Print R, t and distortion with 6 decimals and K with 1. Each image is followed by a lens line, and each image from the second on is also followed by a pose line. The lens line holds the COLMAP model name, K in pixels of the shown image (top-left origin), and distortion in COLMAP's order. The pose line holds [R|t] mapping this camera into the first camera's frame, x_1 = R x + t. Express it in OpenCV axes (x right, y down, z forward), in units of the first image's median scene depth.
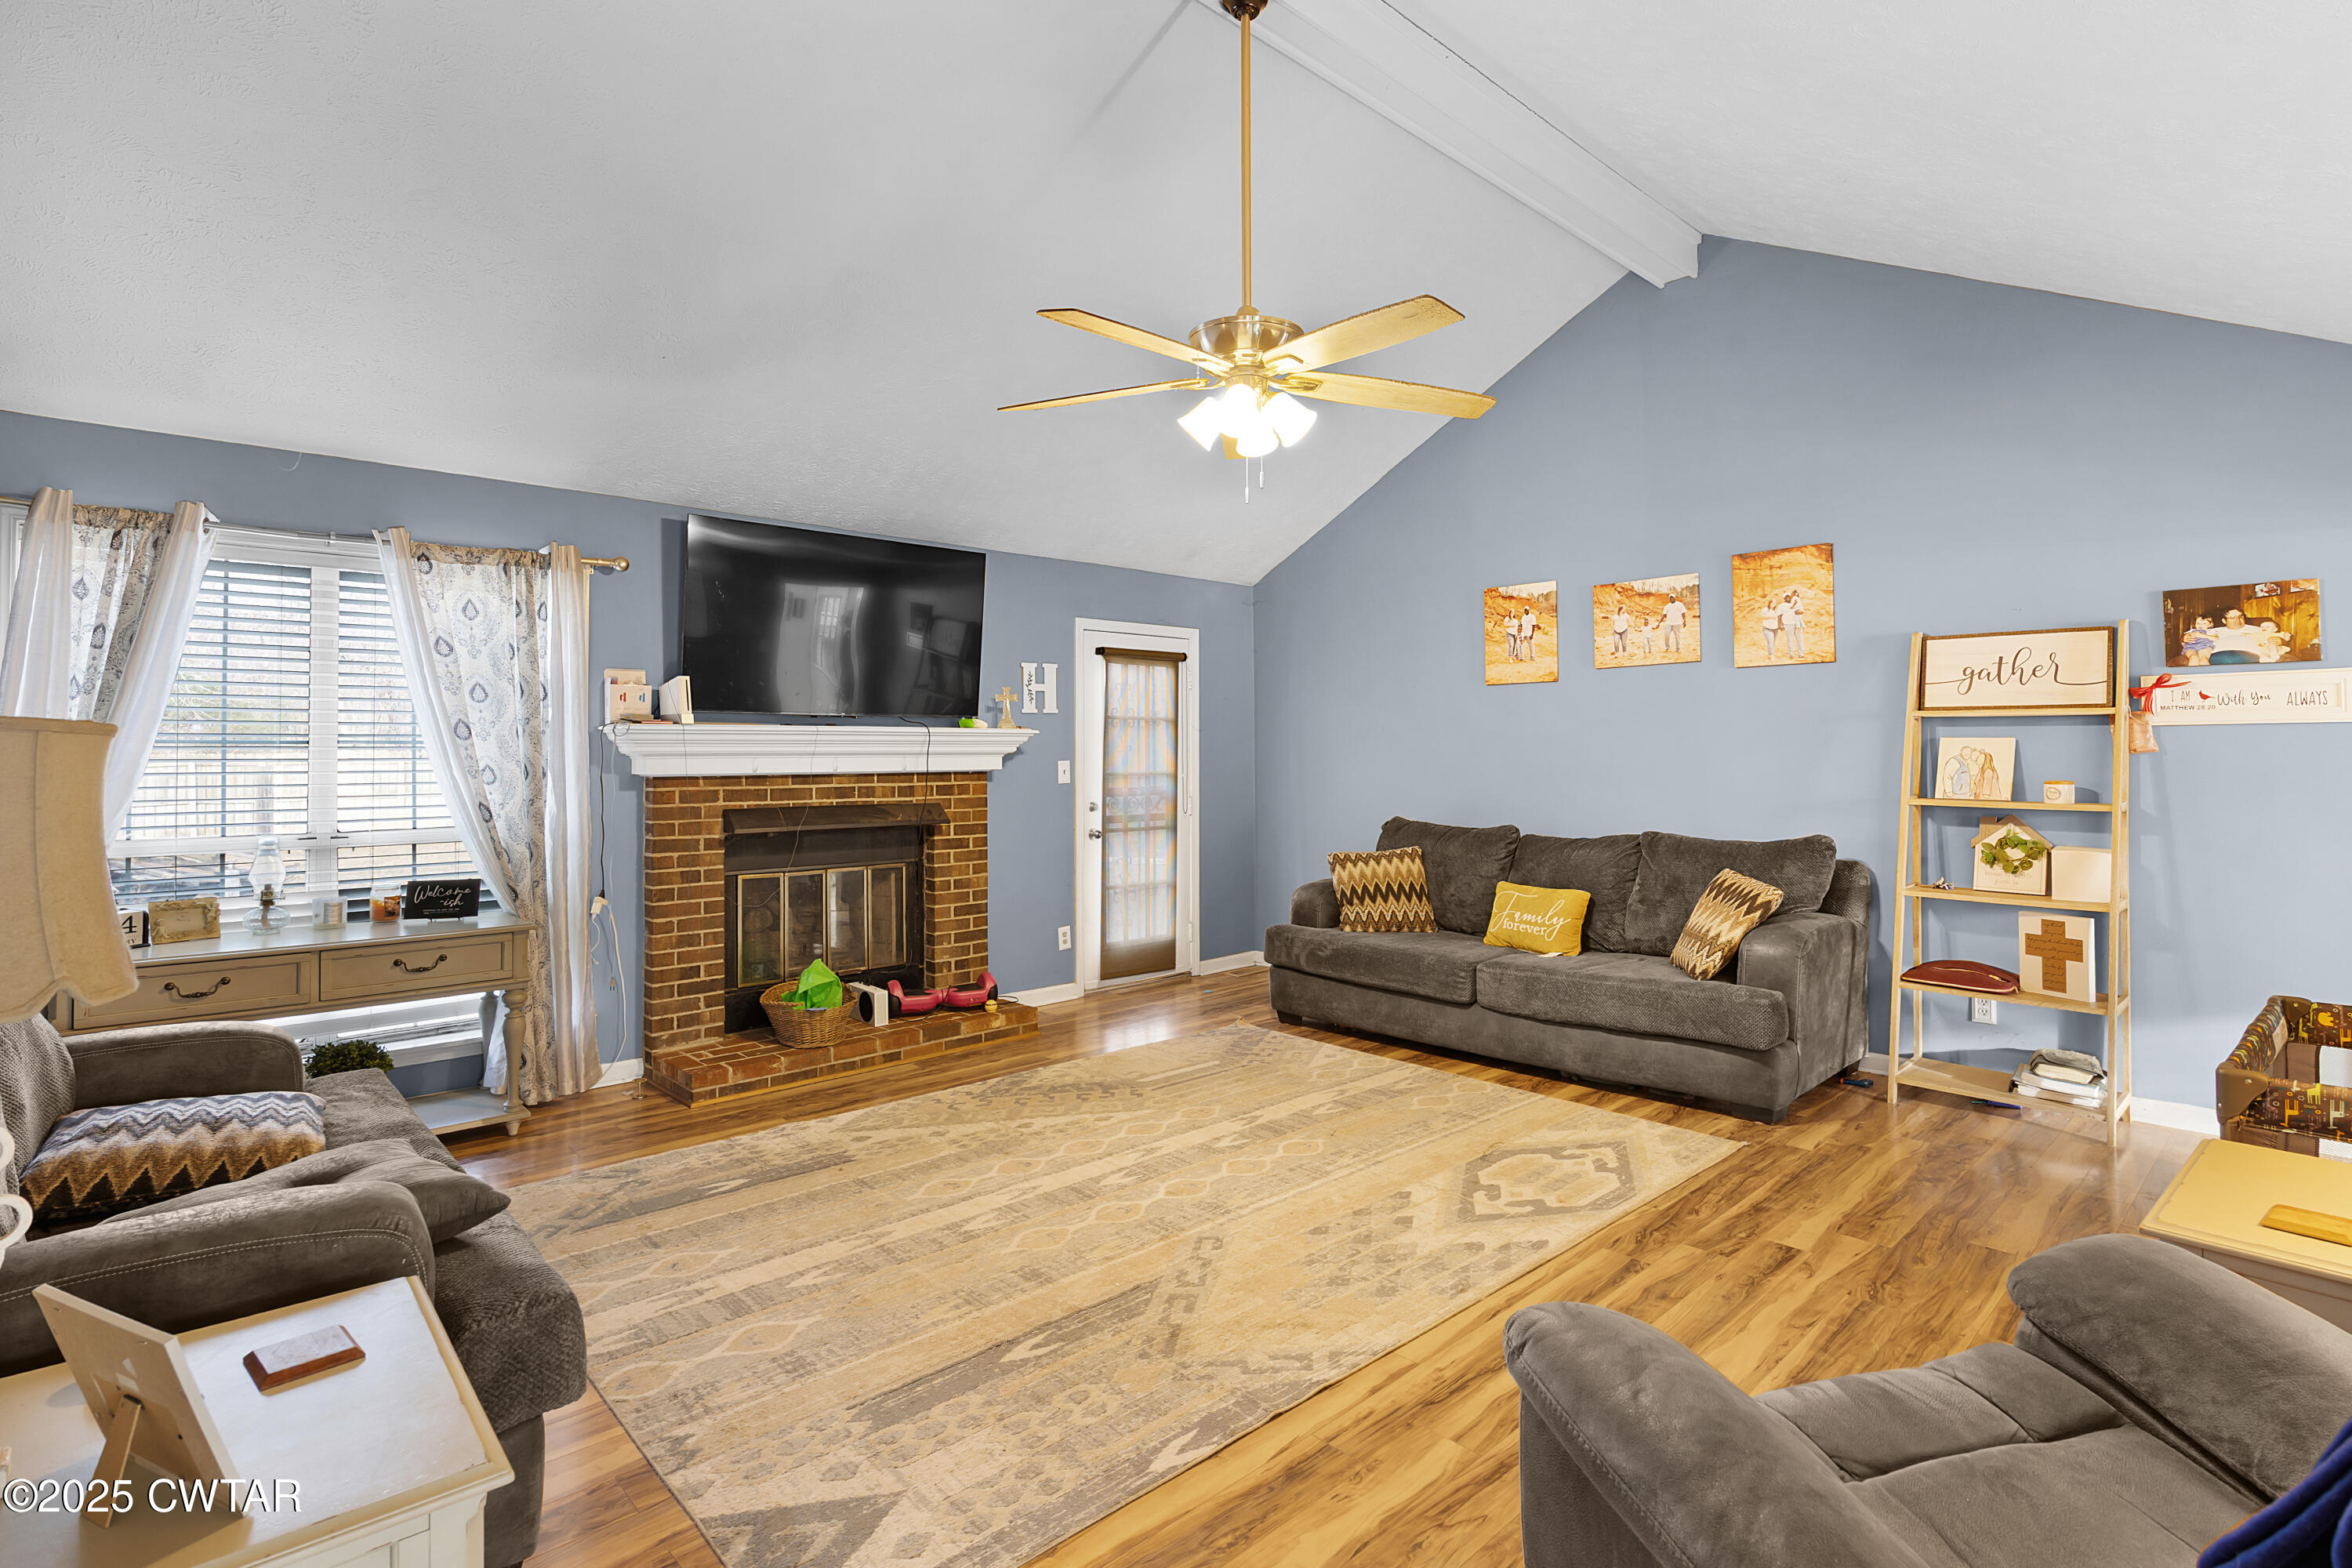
lens RADIAL K [[1161.5, 0, 1182.6], [0, 1161.5, 761.6], [0, 0, 1]] dist [-0.006018, -0.000025]
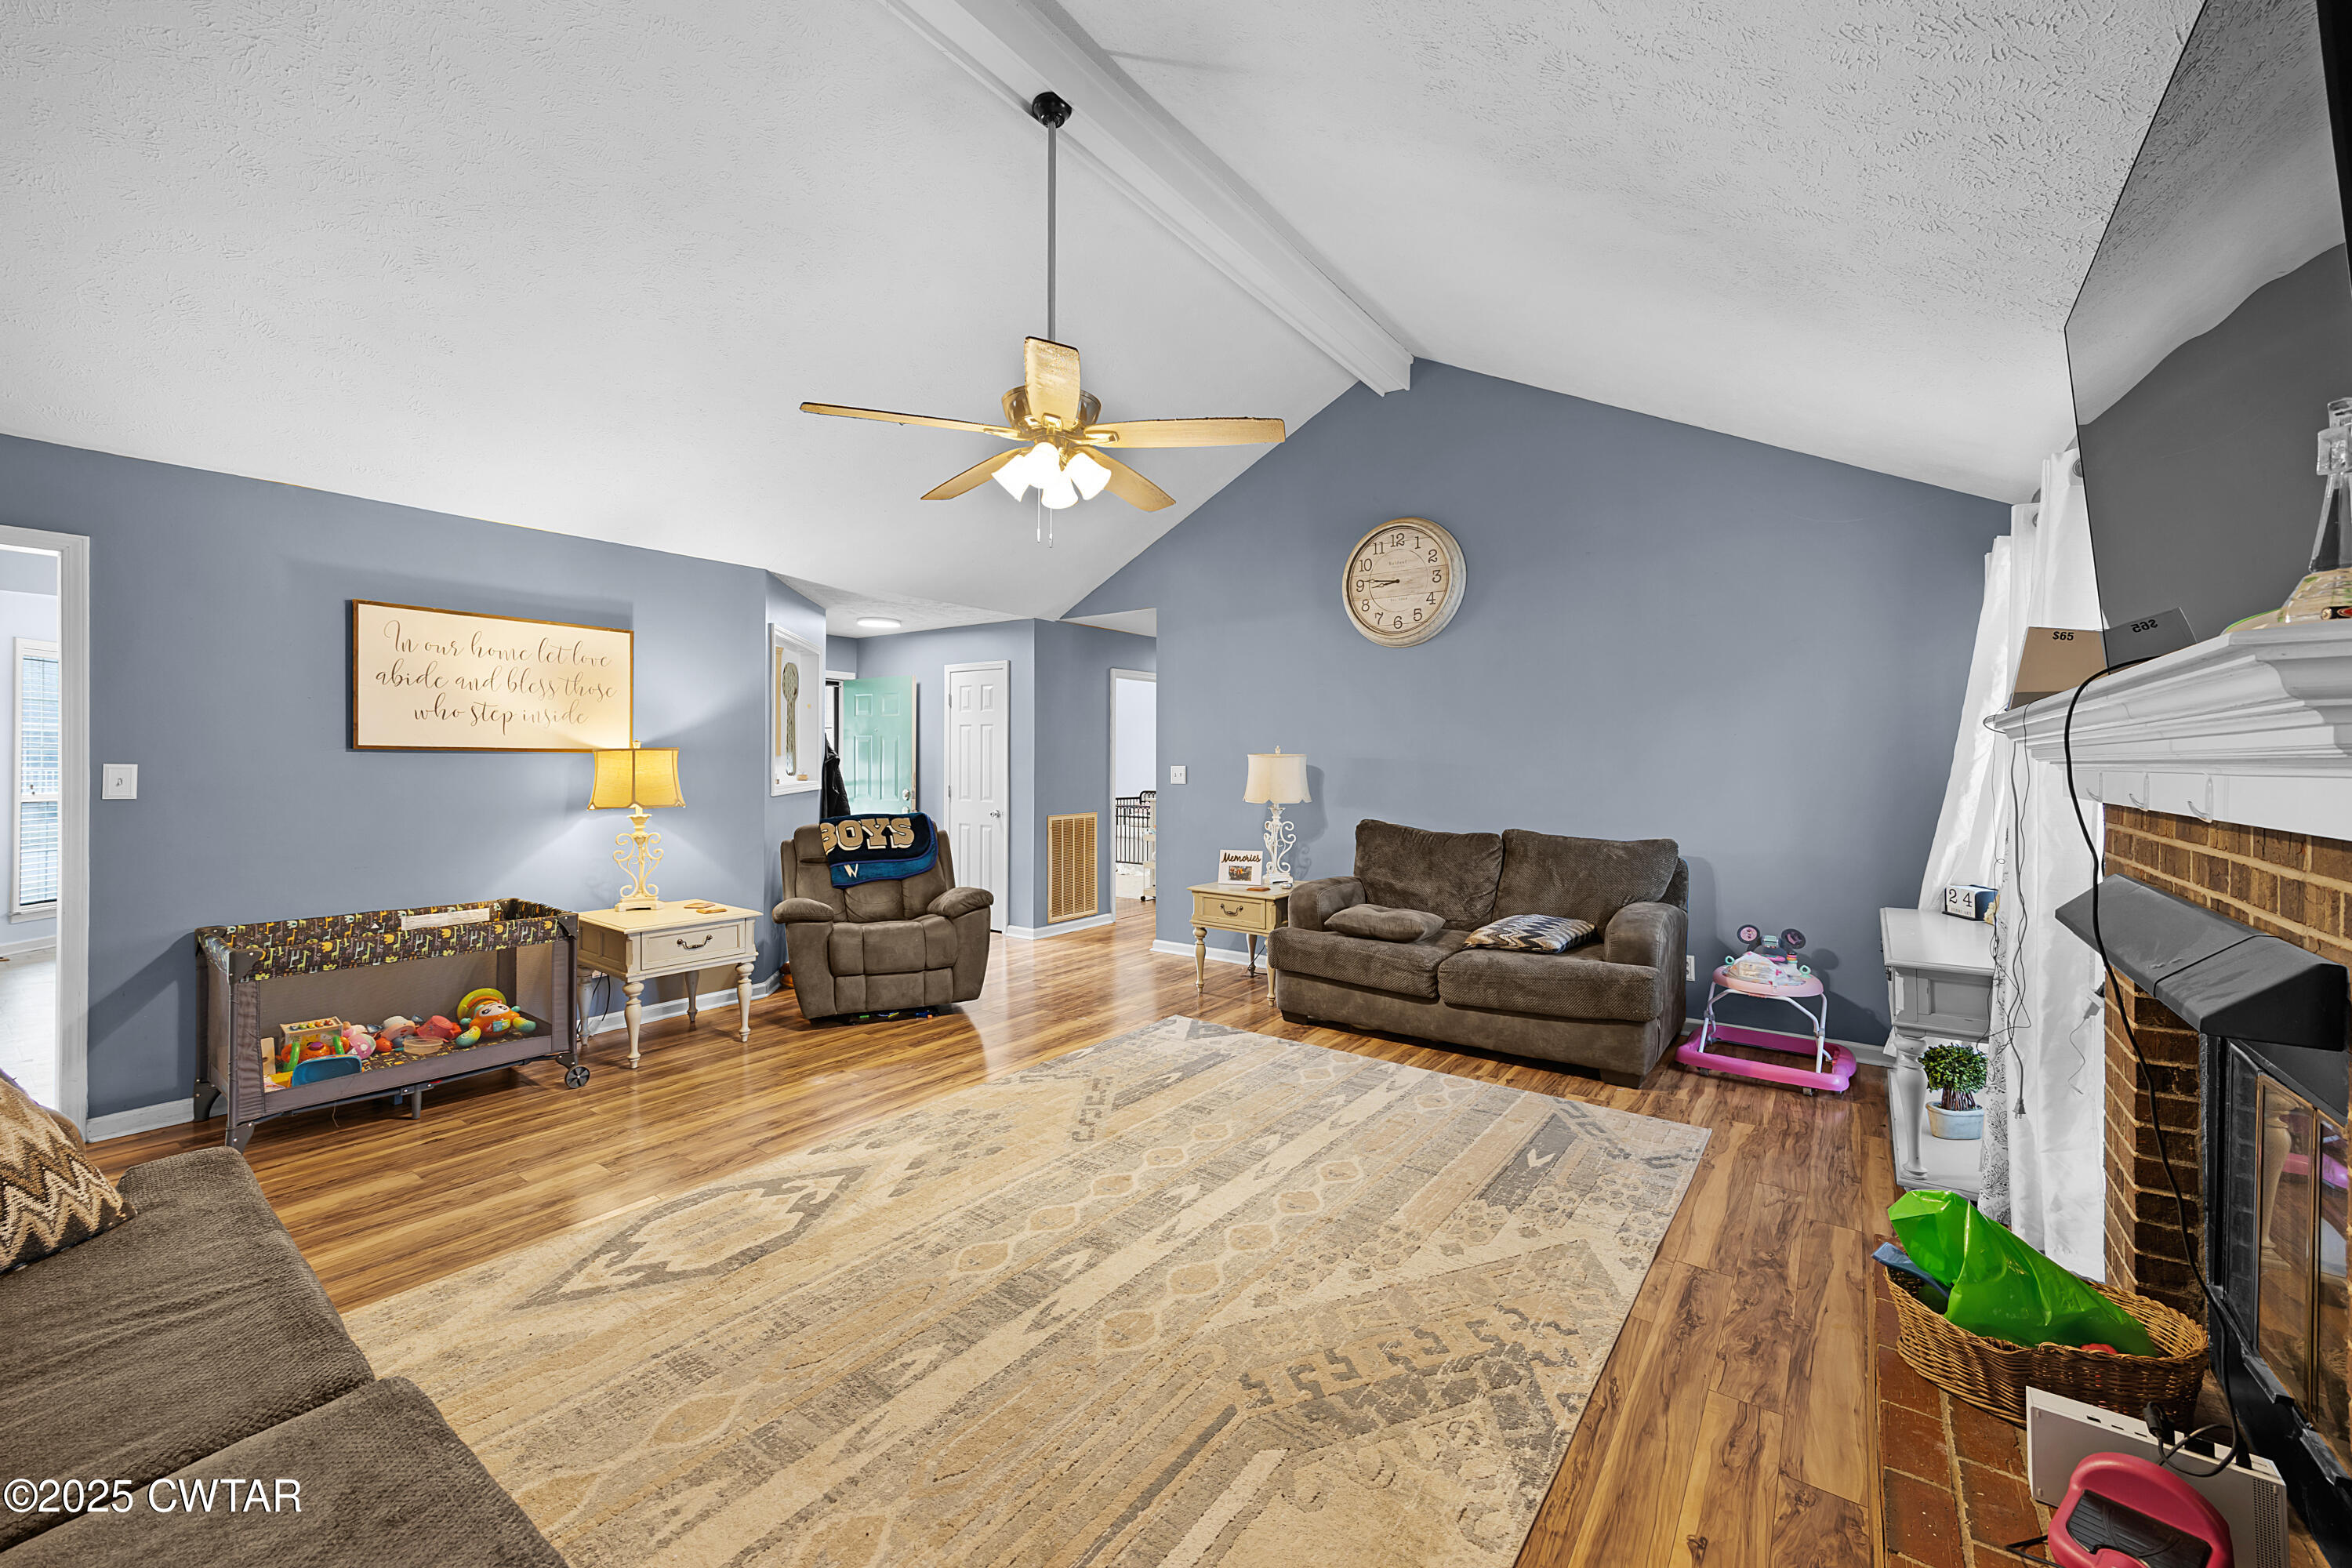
lens RADIAL K [[916.5, 0, 1184.8], [0, 916.5, 769.1], [0, 0, 1]] dist [0.002444, 0.000242]
pose [[-0.981530, 0.002262, -0.191293, 0.081558], [-0.000658, 0.999884, 0.015195, -0.010088], [0.191305, 0.015041, -0.981415, 1.553153]]
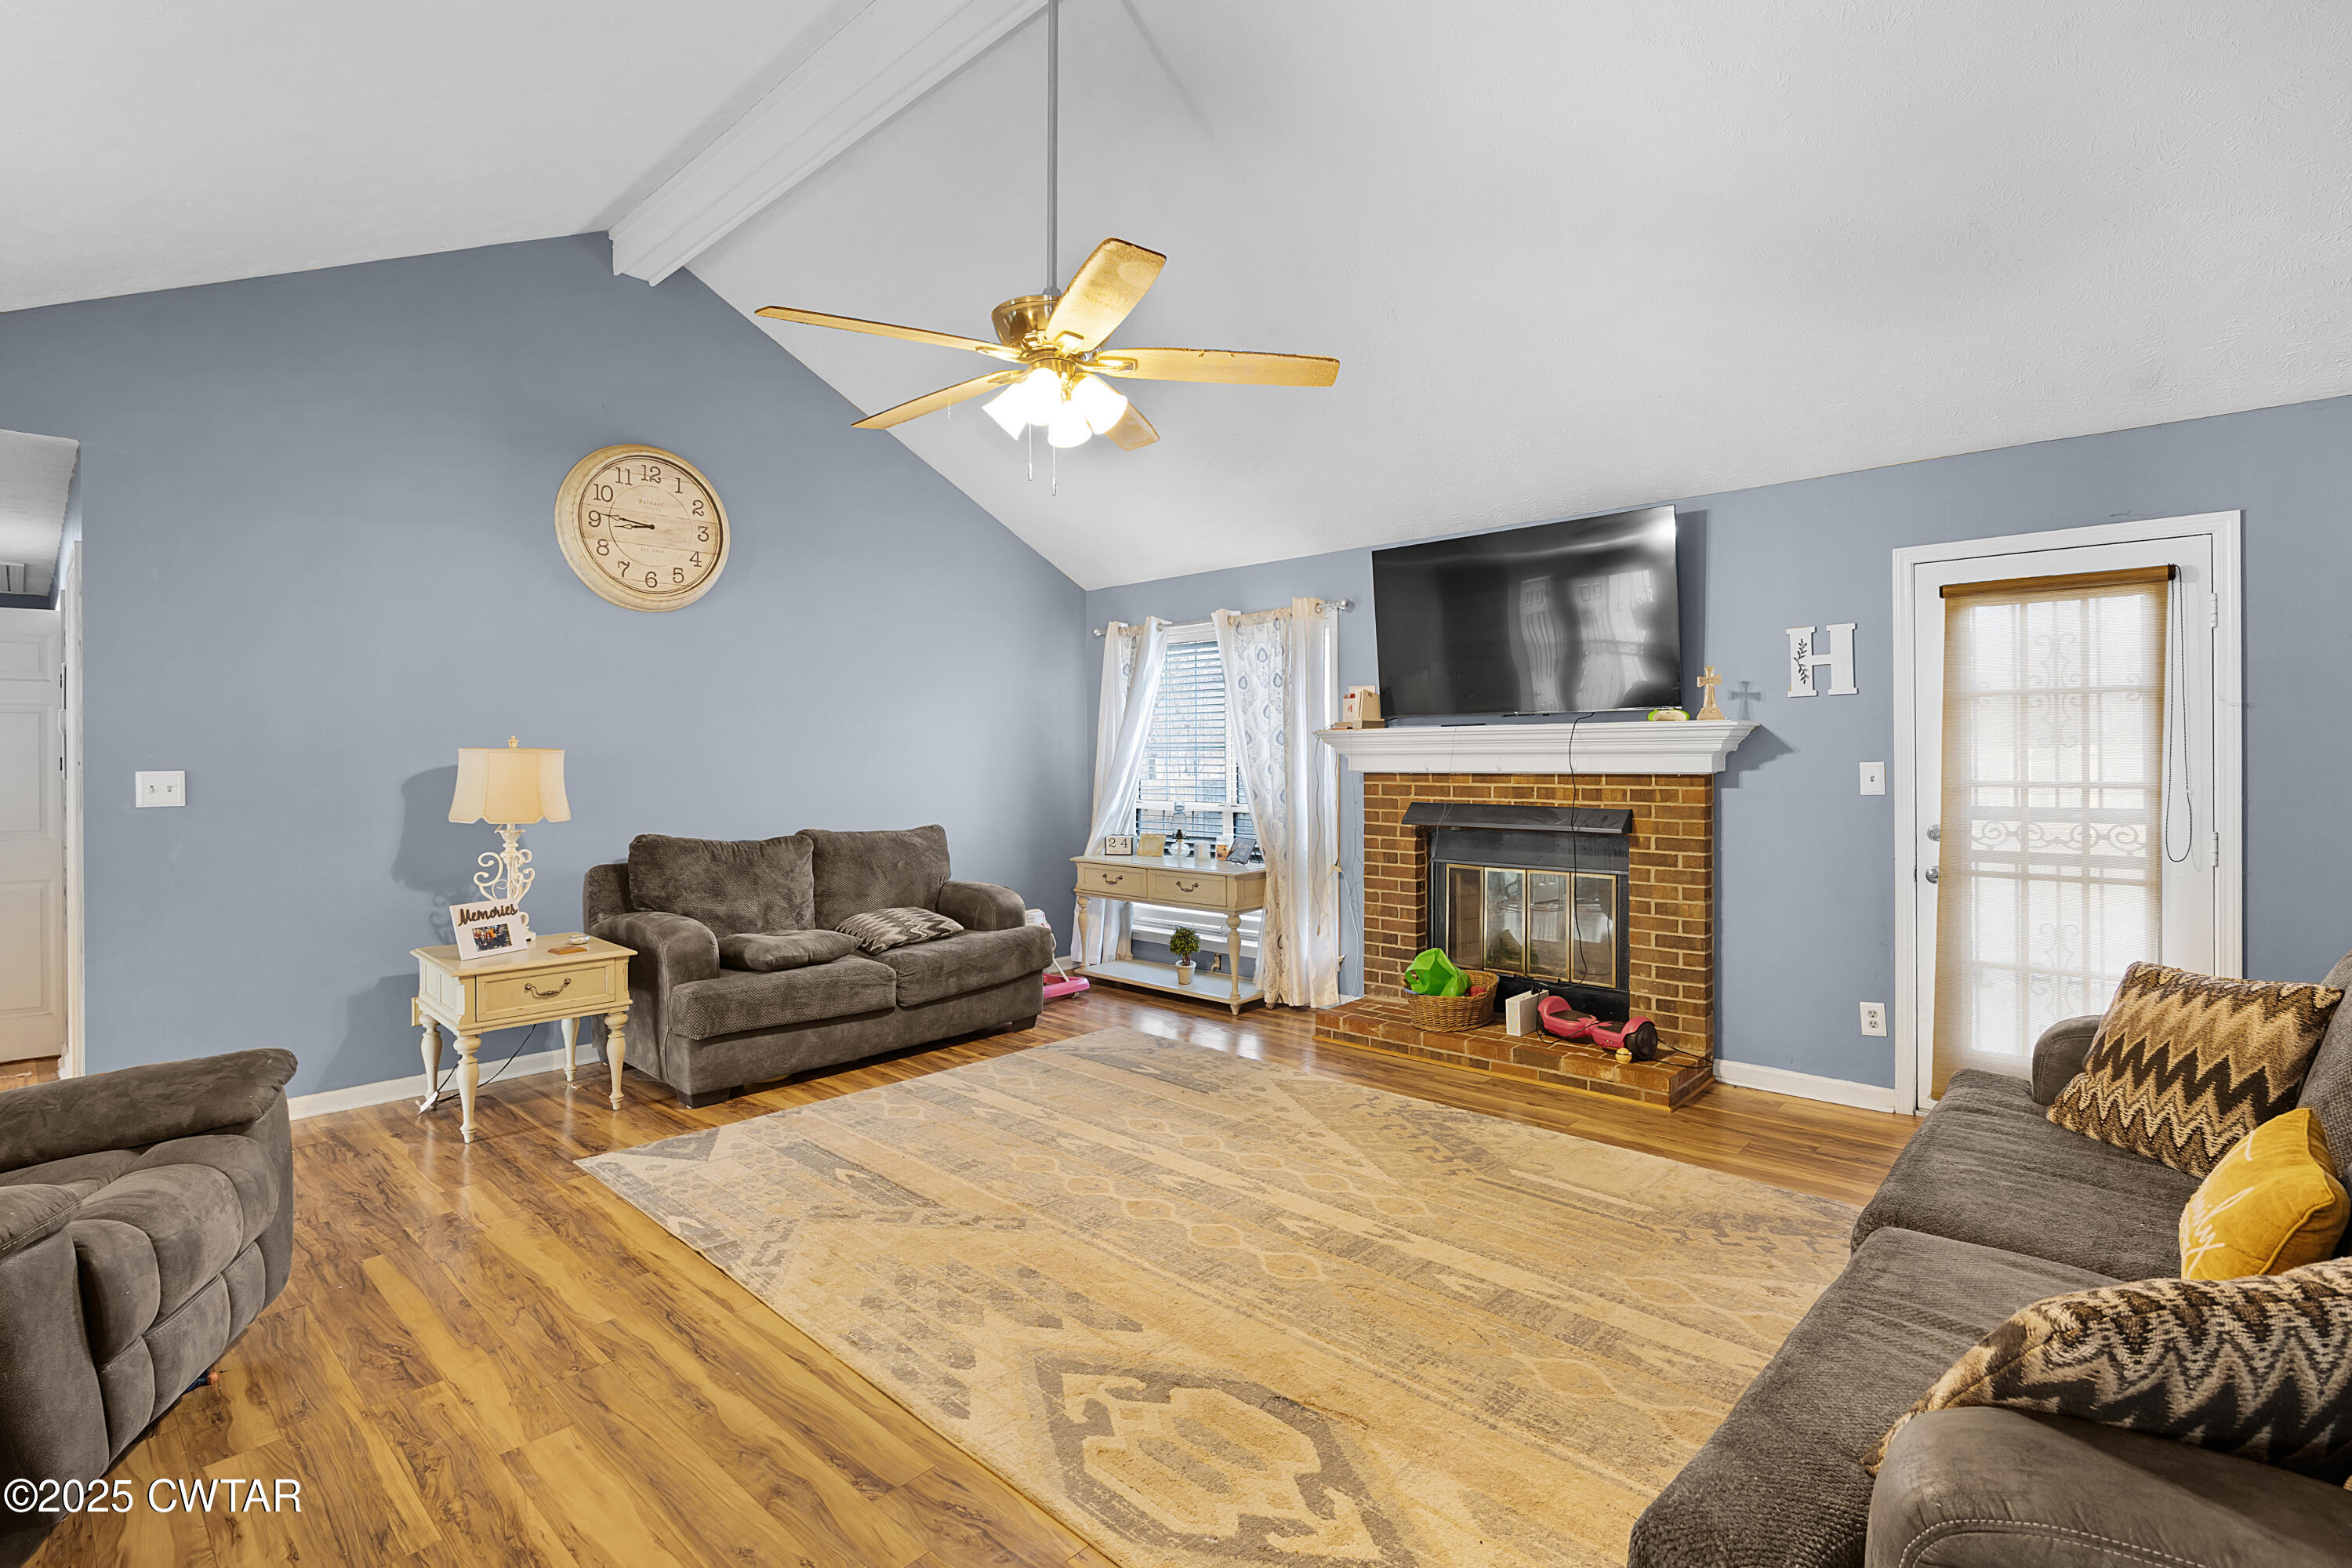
lens RADIAL K [[1075.7, 0, 1181.9], [0, 1075.7, 779.3], [0, 0, 1]] dist [-0.009735, 0.000990]
pose [[0.071103, 0.025126, -0.997152, 0.761232], [-0.001200, 0.999684, 0.025104, -0.008931], [0.997468, -0.000589, 0.071111, 0.832351]]
